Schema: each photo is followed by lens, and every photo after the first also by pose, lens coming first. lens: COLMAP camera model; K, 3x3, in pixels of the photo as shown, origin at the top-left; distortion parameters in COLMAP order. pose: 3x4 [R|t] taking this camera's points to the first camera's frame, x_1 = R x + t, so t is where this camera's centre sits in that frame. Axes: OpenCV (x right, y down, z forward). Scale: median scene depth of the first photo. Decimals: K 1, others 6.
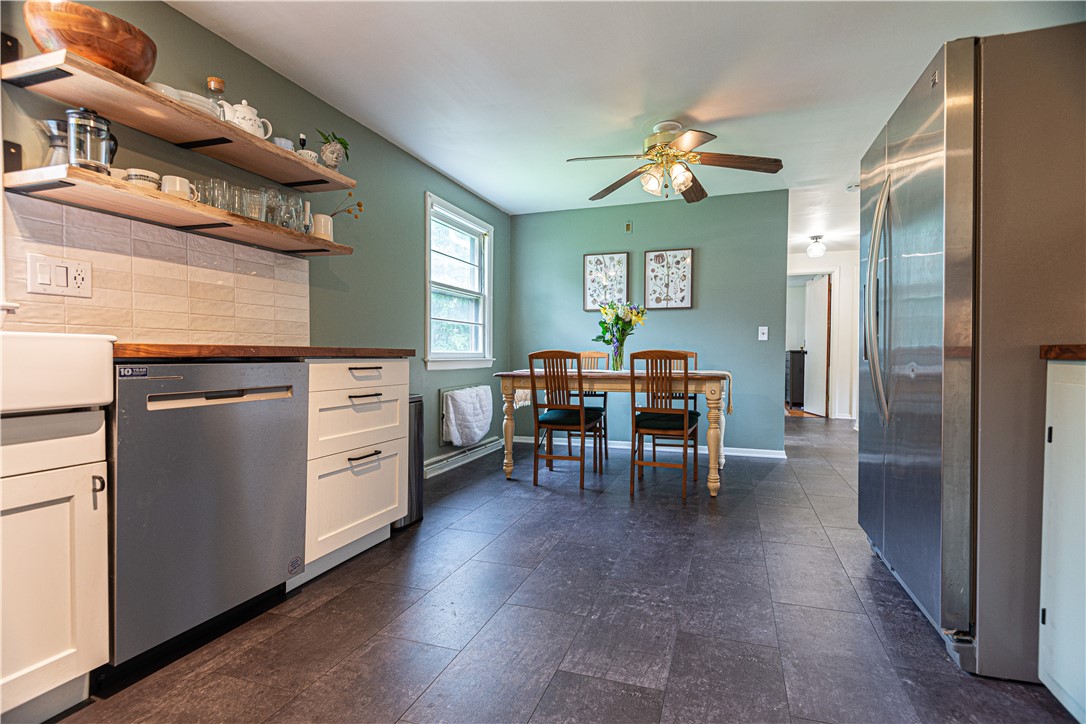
lens RADIAL K [[518.8, 0, 543.0], [0, 518.8, 362.0], [0, 0, 1]] dist [0.030335, -0.024358]
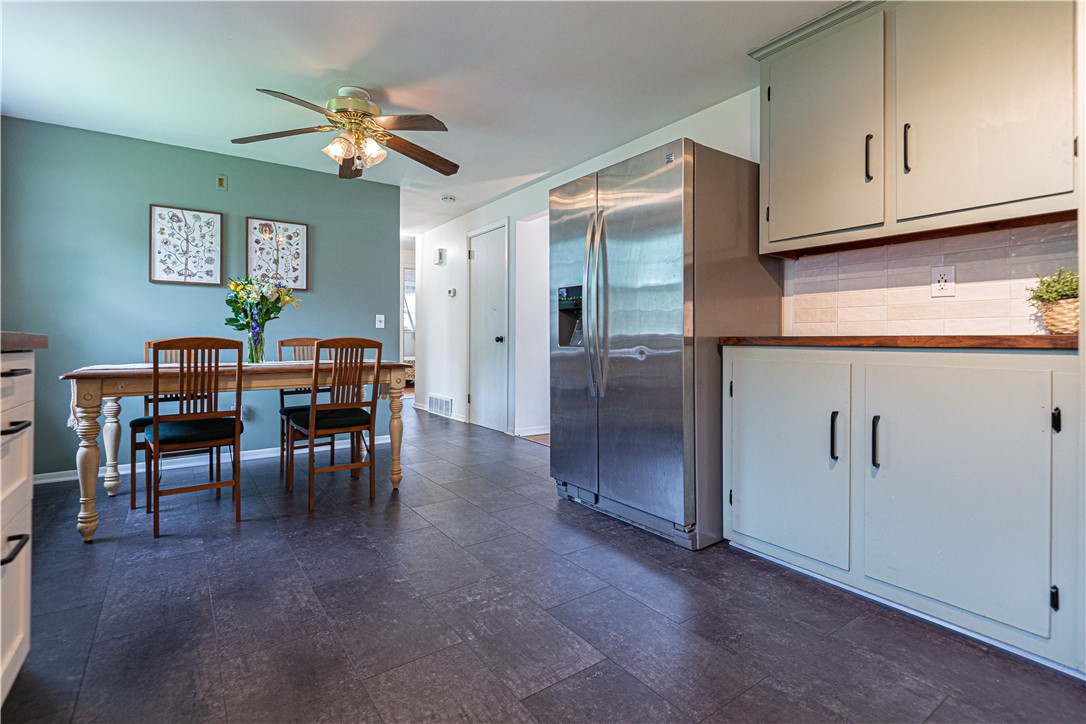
lens RADIAL K [[527.9, 0, 543.4], [0, 527.9, 332.4], [0, 0, 1]] dist [0.027655, -0.000704]
pose [[0.578669, 0.012343, 0.815469, -0.270744], [0.013281, 0.999610, -0.024555, -0.004089], [-0.815455, 0.025040, 0.578279, 0.168078]]
